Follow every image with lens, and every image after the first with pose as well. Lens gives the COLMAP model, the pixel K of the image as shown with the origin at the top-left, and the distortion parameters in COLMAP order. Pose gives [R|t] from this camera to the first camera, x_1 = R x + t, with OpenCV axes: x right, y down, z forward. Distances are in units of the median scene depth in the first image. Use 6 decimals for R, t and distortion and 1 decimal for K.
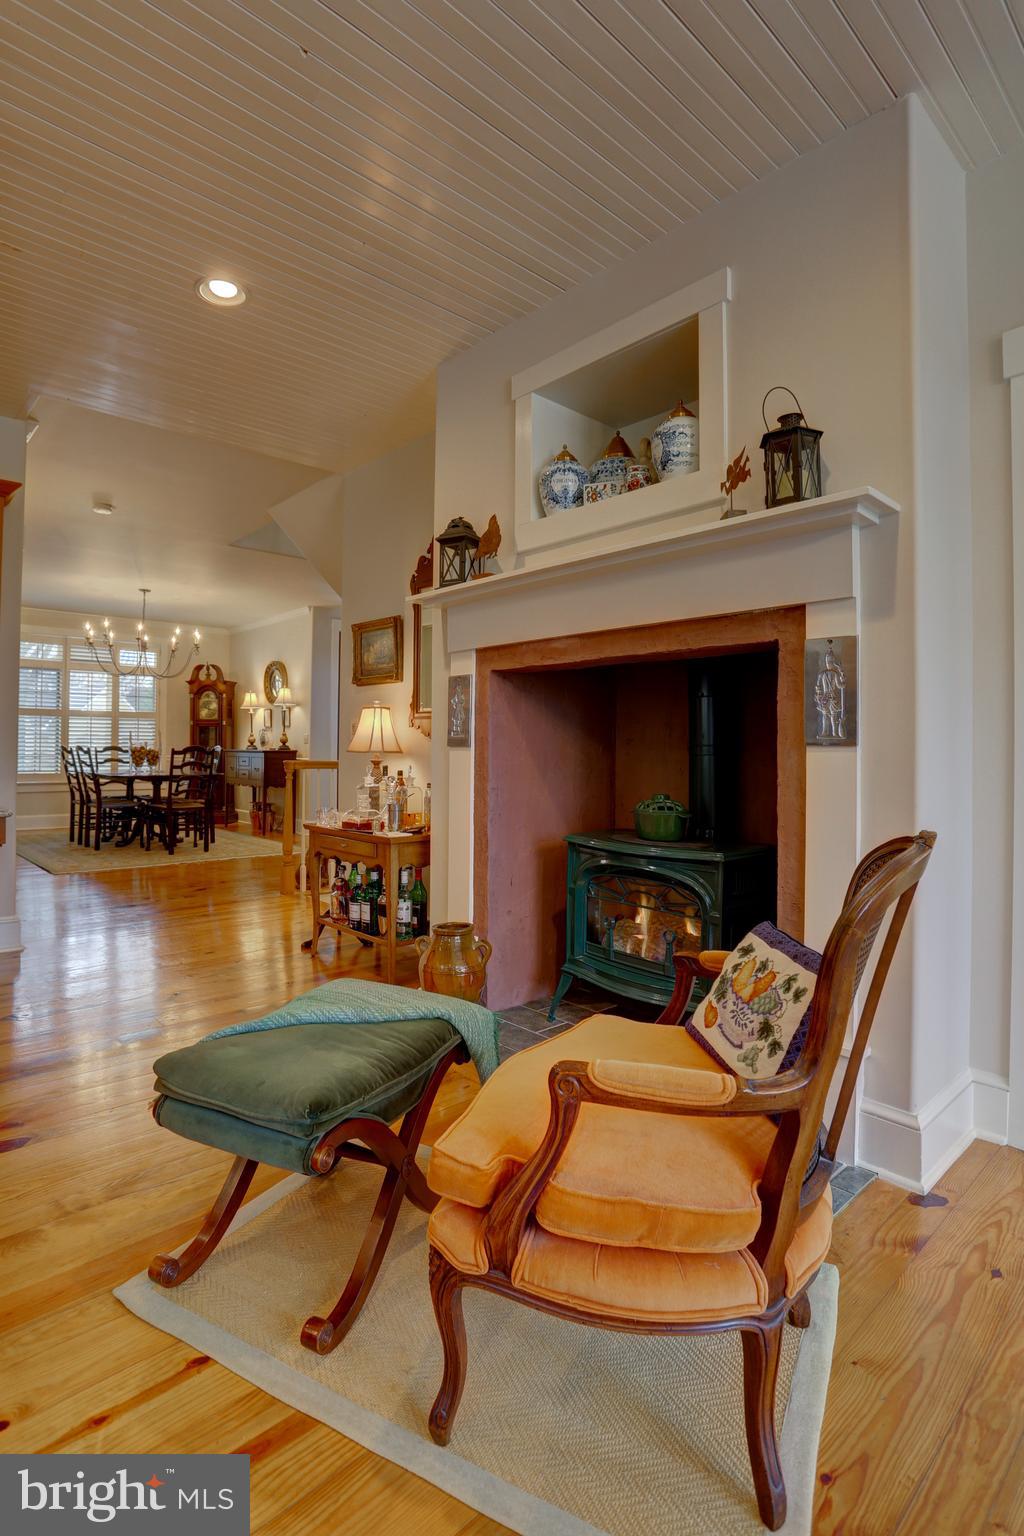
lens RADIAL K [[761.7, 0, 505.0], [0, 761.7, 743.4], [0, 0, 1]] dist [-0.082626, 0.033038]
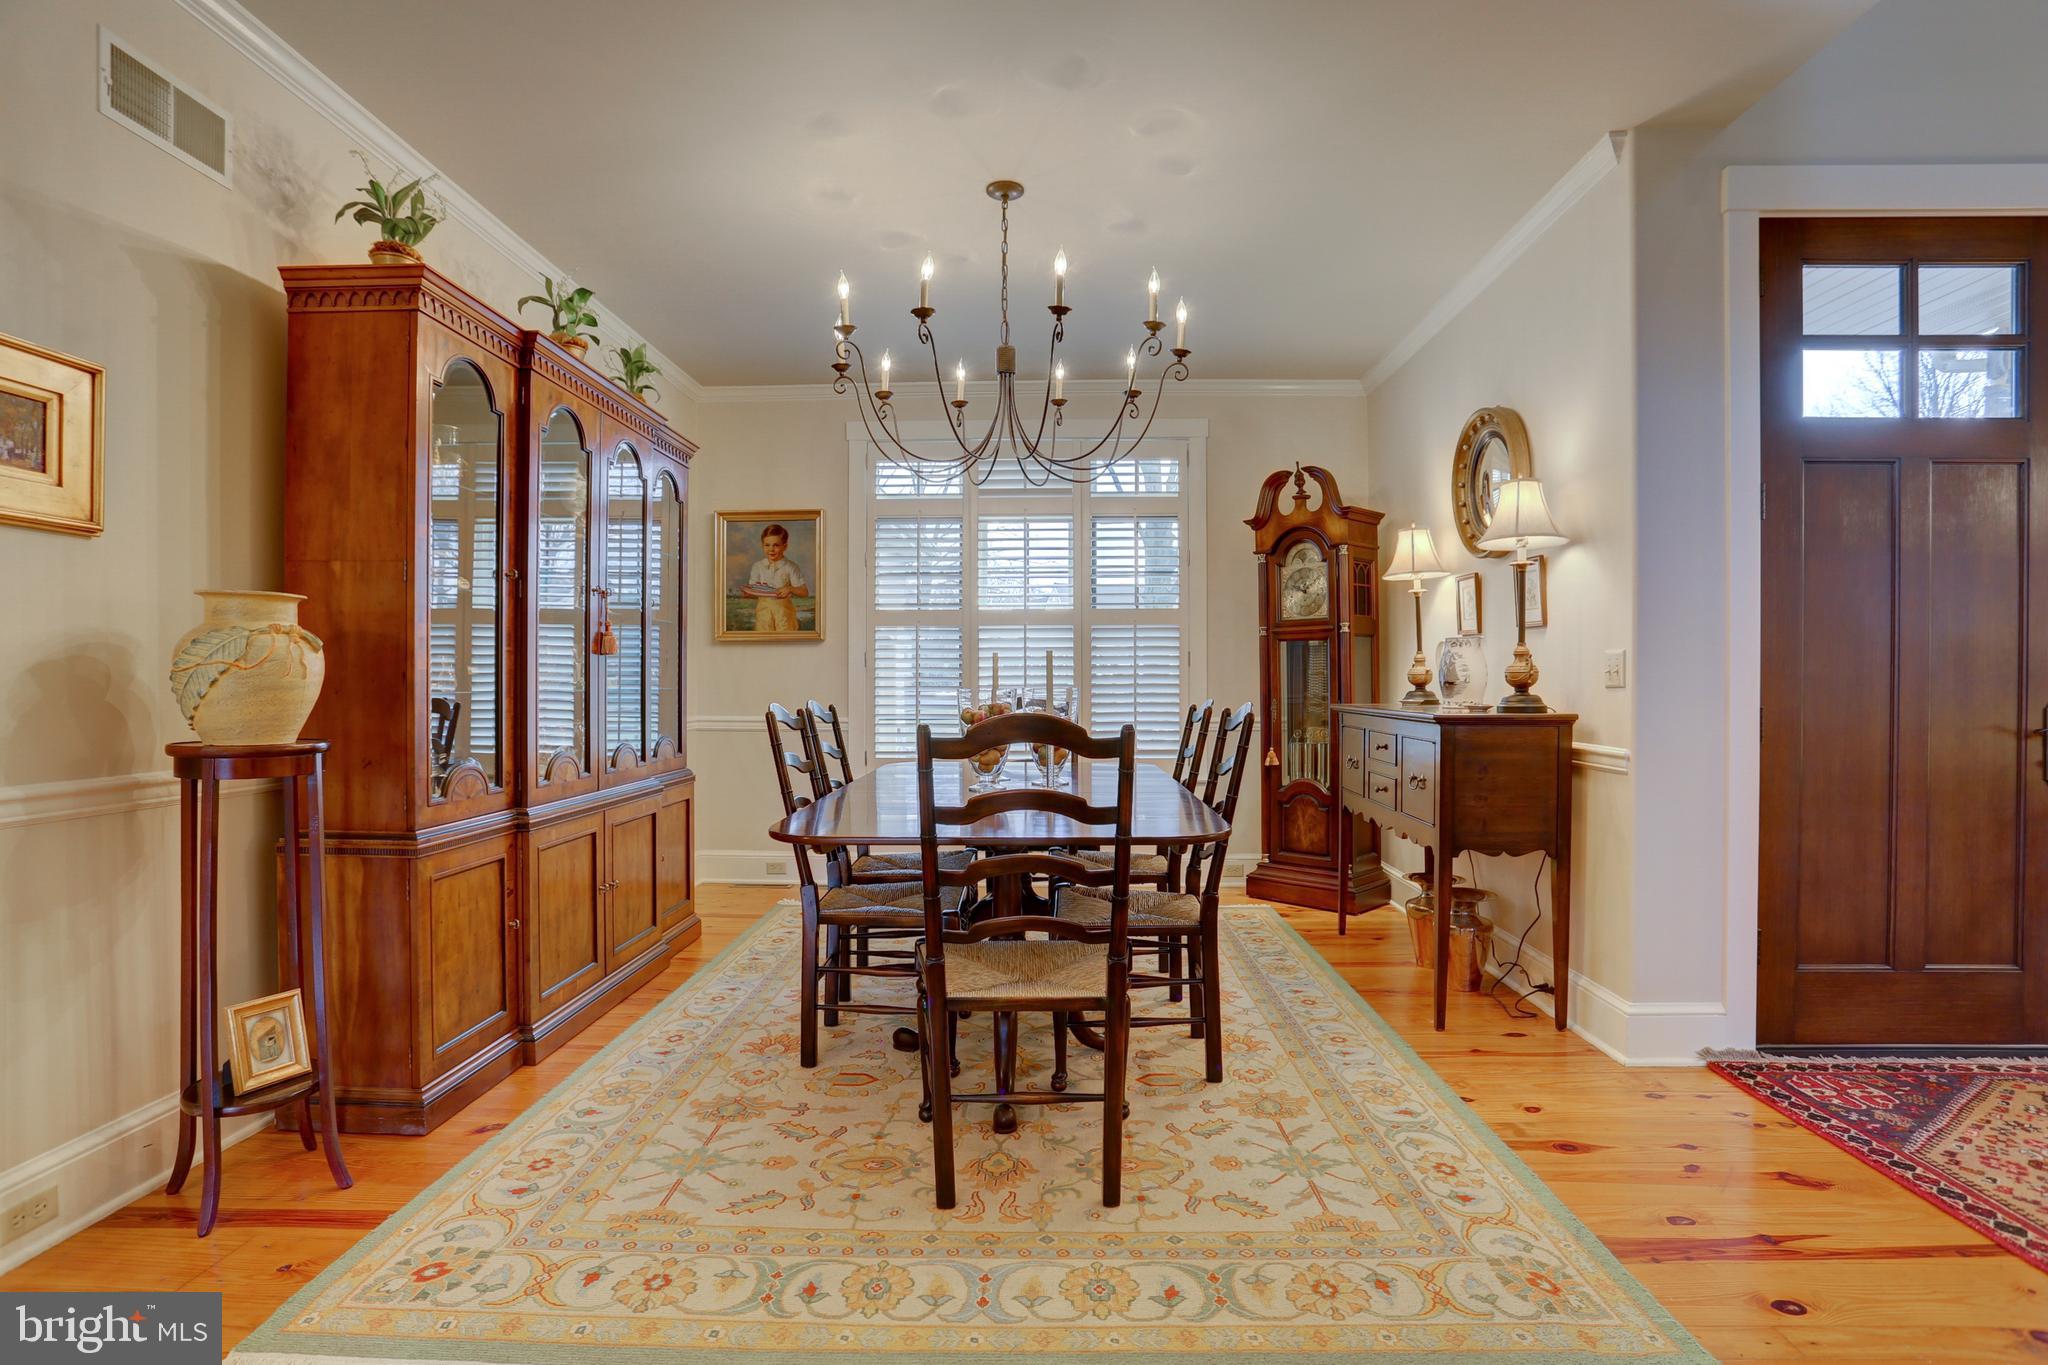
lens RADIAL K [[989.5, 0, 1021.9], [0, 989.5, 686.0], [0, 0, 1]] dist [-0.063045, 0.023669]
pose [[0.713566, -0.004169, -0.700576, -0.206261], [0.011843, 0.999911, 0.006113, -0.005823], [0.700488, -0.012659, 0.713552, 0.735708]]
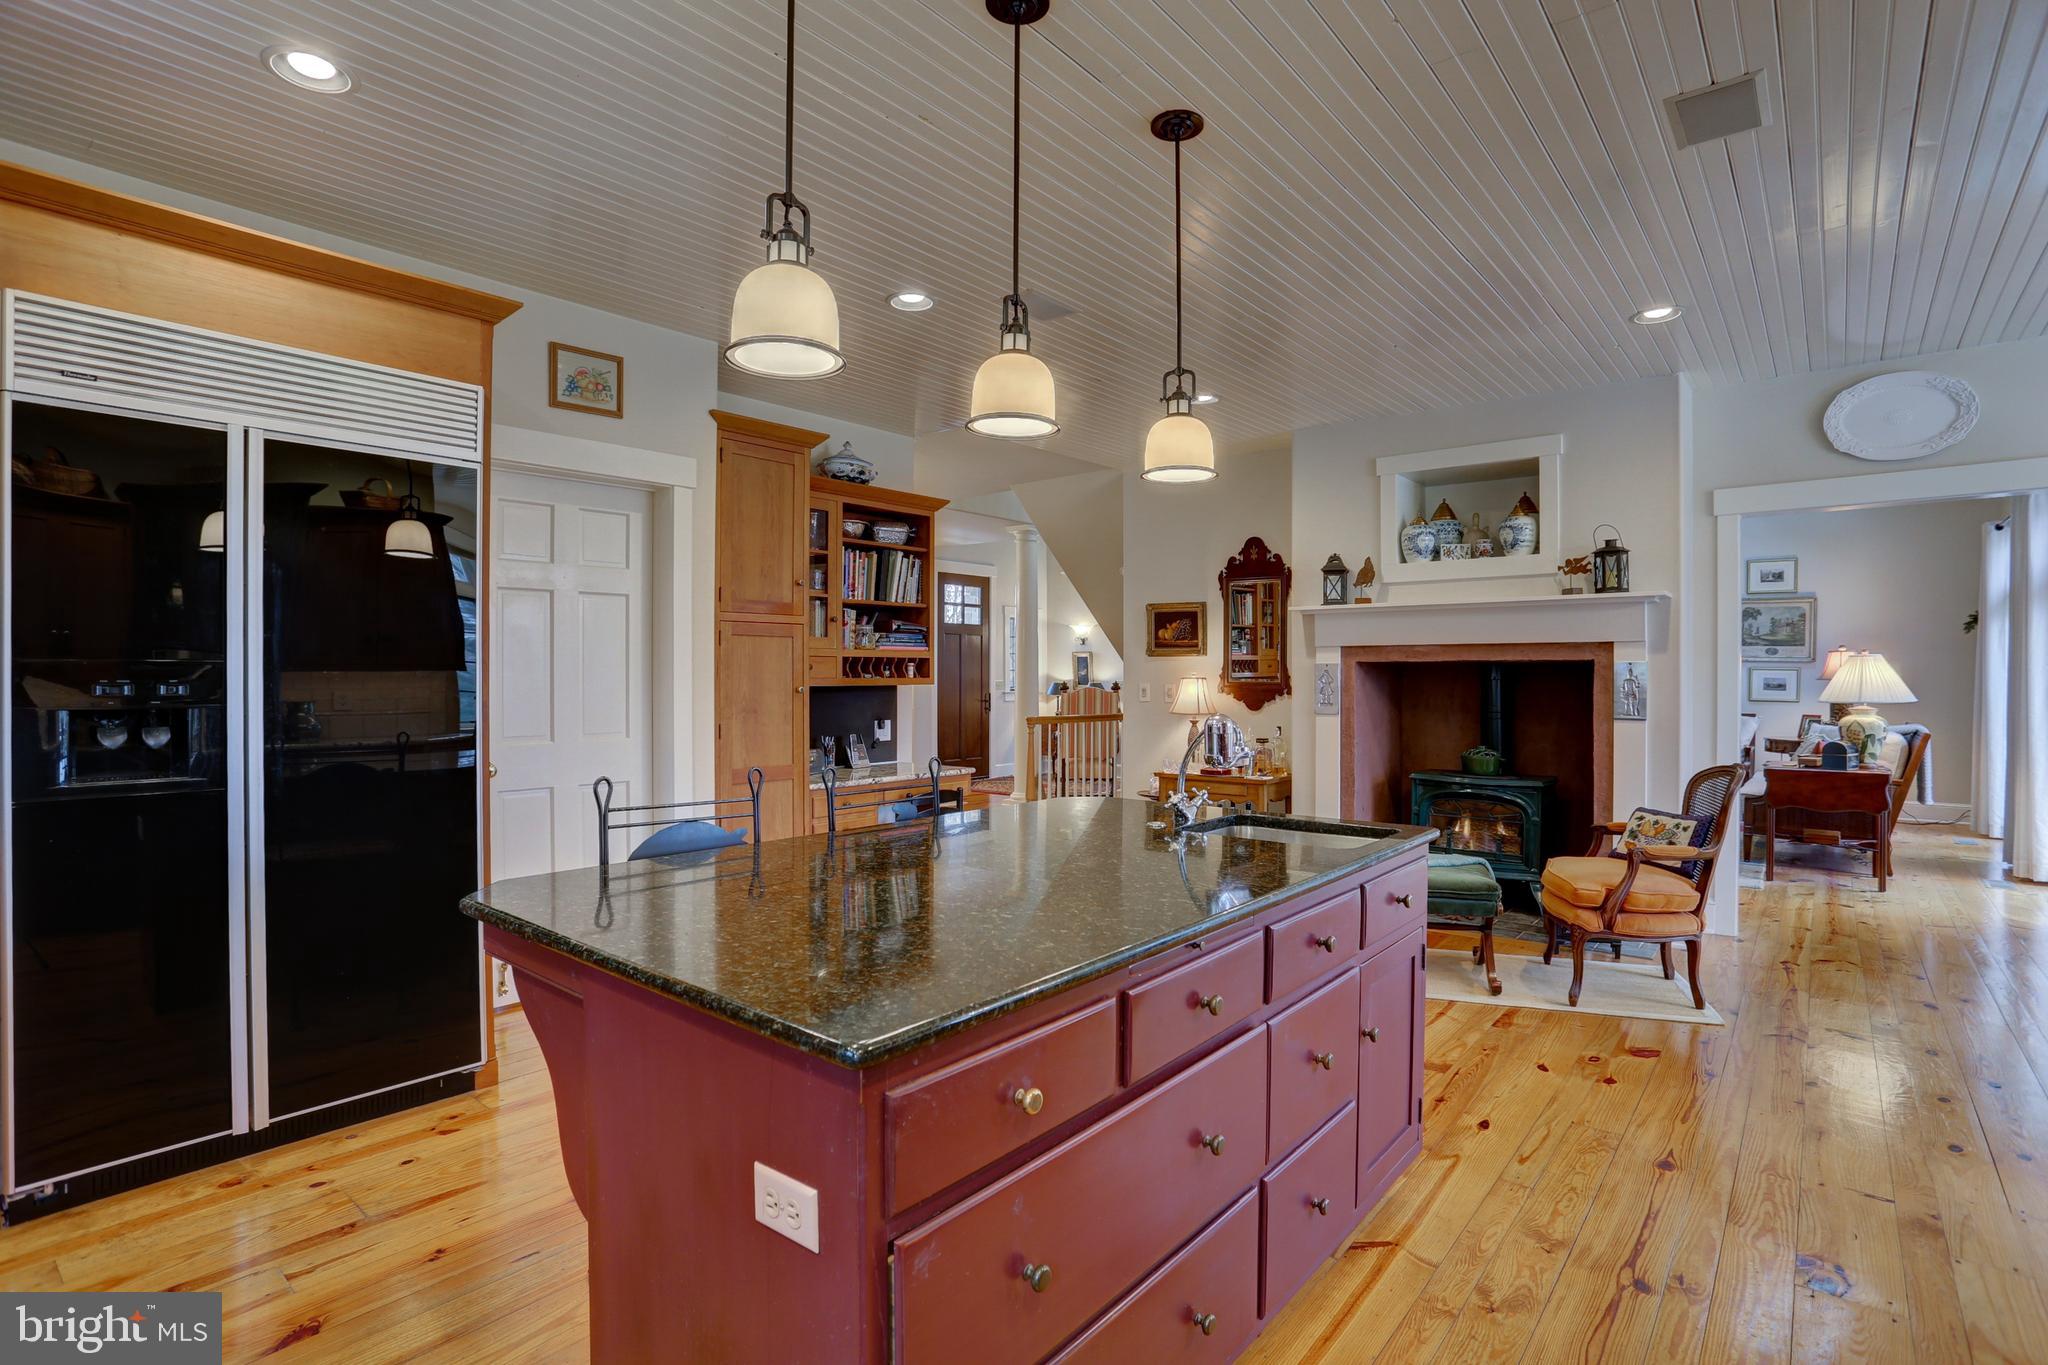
lens RADIAL K [[969.8, 0, 1024.0], [0, 969.8, 682.5], [0, 0, 1]] dist [-0.056513, -0.000392]
pose [[0.992975, -0.010184, 0.117883, -0.300196], [0.008457, 0.999850, 0.015139, -0.031291], [-0.118019, -0.014036, 0.992912, -0.258810]]
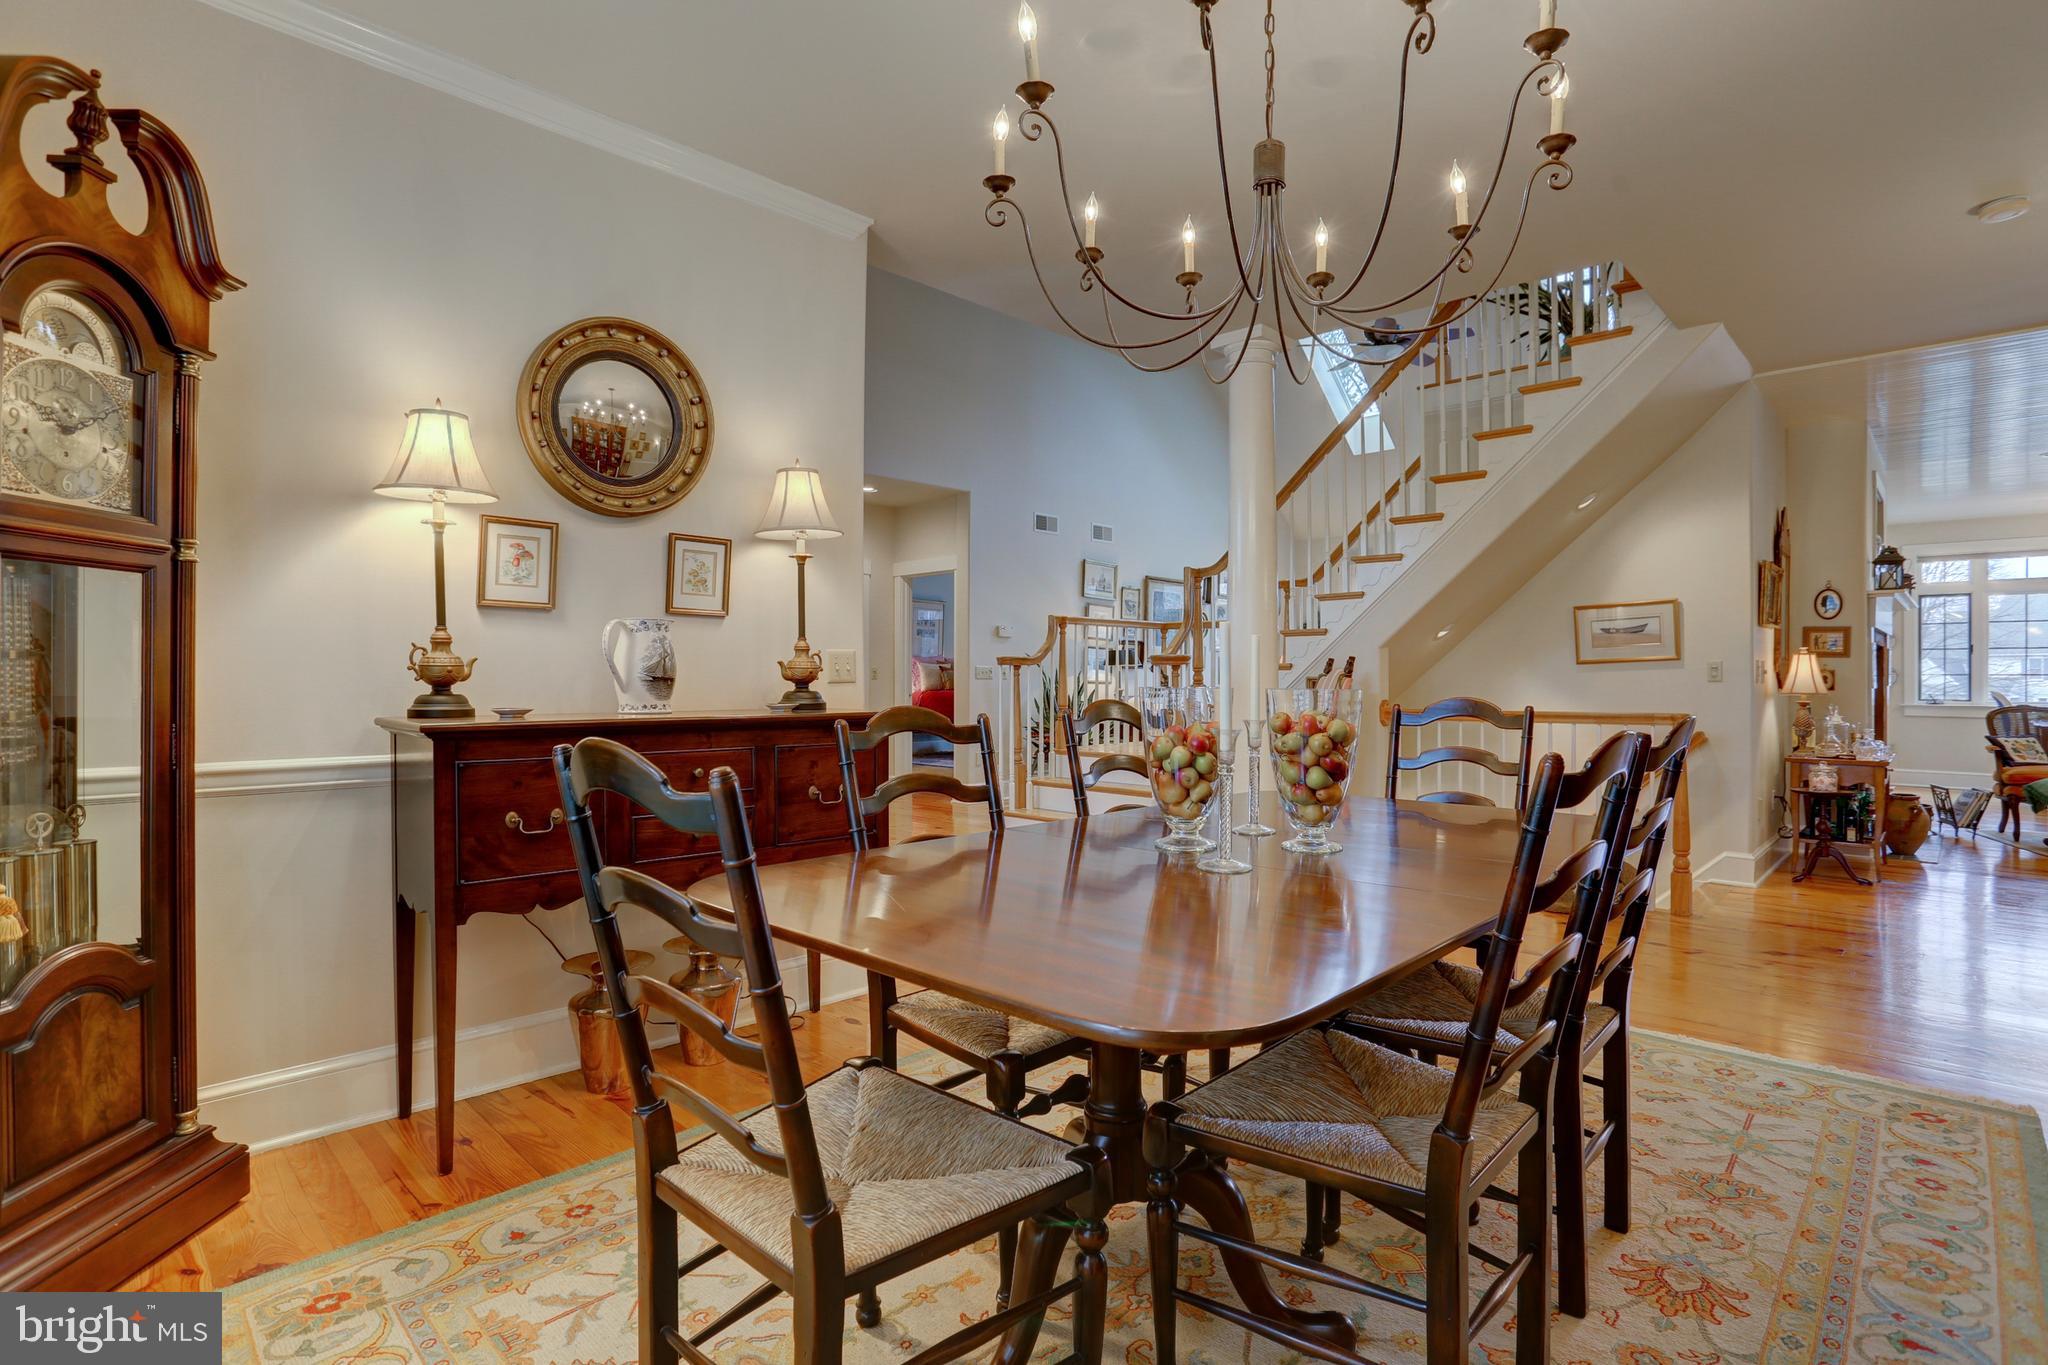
lens RADIAL K [[1006.9, 0, 1032.9], [0, 1006.9, 683.7], [0, 0, 1]] dist [-0.074736, 0.025507]
pose [[-0.063816, -0.013807, 0.997866, -0.746420], [-0.008837, 0.999873, 0.013269, -0.006338], [-0.997923, -0.007972, -0.063929, 1.100386]]
